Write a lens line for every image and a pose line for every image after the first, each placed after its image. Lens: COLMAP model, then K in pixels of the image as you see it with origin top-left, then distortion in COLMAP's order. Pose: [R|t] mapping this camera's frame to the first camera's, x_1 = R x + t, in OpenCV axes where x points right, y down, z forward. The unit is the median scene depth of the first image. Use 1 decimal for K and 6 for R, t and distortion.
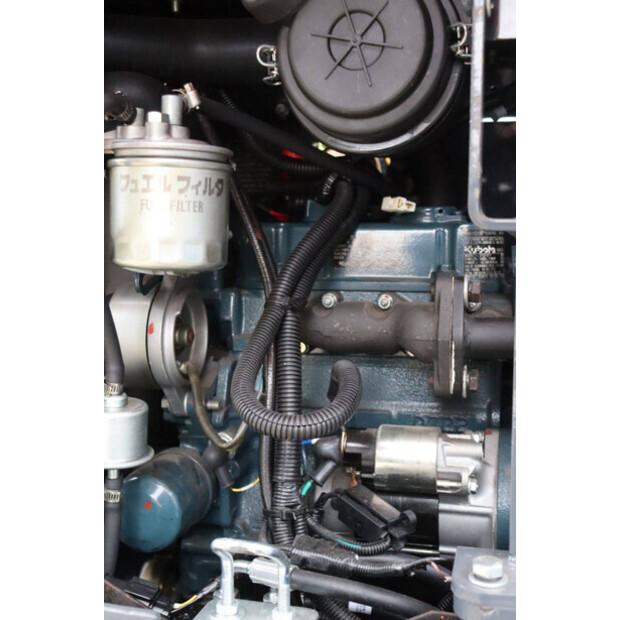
lens RADIAL K [[817.3, 0, 310.1], [0, 817.3, 310.0], [0, 0, 1]] dist [0.000297, 0.000000]
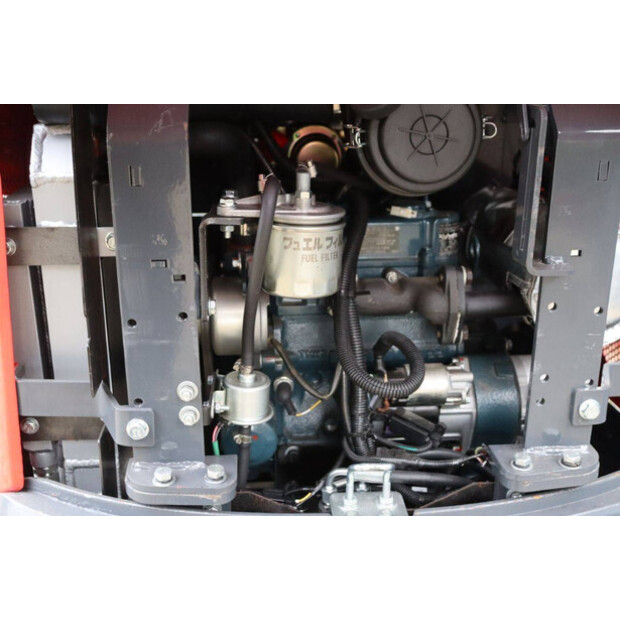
lens RADIAL K [[737.2, 0, 310.0], [0, 737.2, 310.0], [0, 0, 1]] dist [-0.002271, 0.000000]
pose [[0.953182, -0.095602, 0.286889, -0.491663], [0.036468, 0.978127, 0.204785, -0.260712], [-0.300191, -0.184735, 0.935820, -0.218506]]
